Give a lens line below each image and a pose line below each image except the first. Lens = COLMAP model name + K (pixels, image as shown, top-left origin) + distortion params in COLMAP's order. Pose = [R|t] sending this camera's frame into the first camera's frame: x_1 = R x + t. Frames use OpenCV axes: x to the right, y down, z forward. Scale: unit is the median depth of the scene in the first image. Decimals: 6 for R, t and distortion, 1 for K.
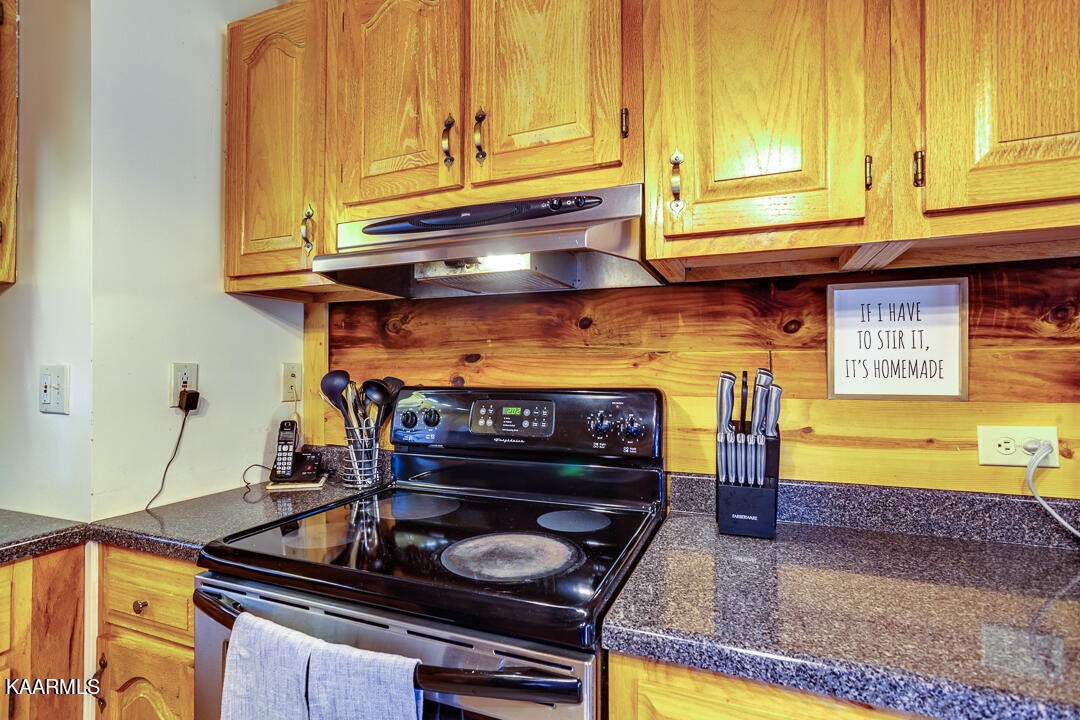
lens RADIAL K [[525.4, 0, 537.2], [0, 525.4, 363.4], [0, 0, 1]] dist [-0.053537, 0.034649]
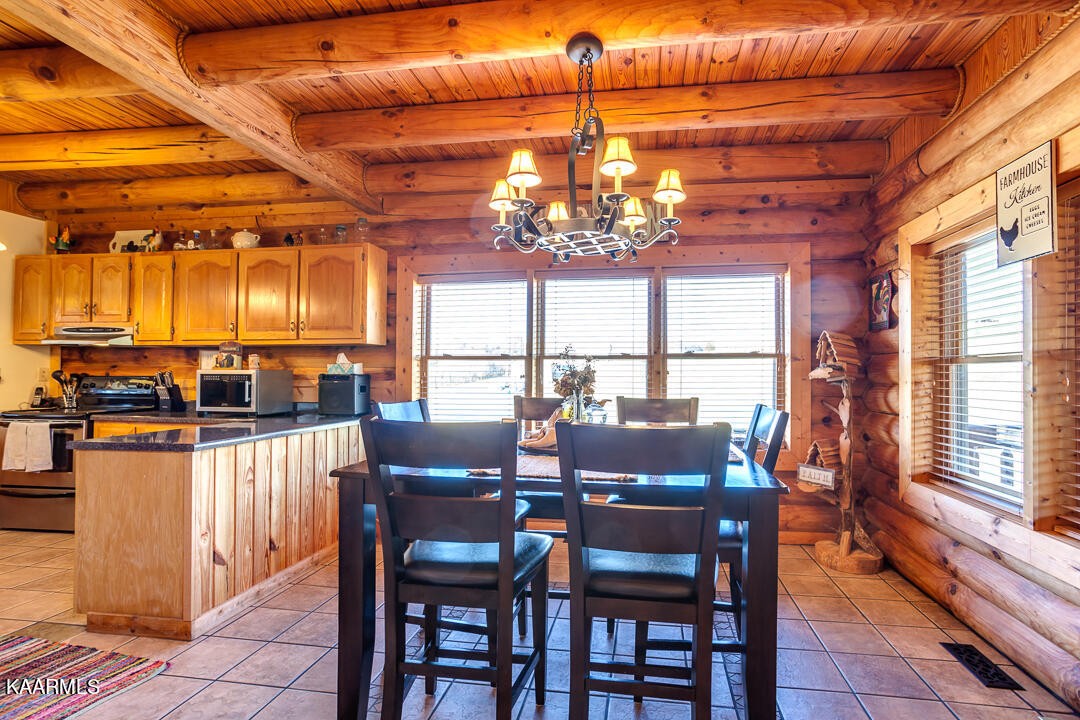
lens RADIAL K [[525.4, 0, 537.2], [0, 525.4, 363.4], [0, 0, 1]] dist [-0.053537, 0.034649]
pose [[0.973035, 0.016103, 0.230093, 1.610111], [-0.014333, 0.999853, -0.009360, -0.039249], [-0.230210, 0.005810, 0.973124, -2.519481]]
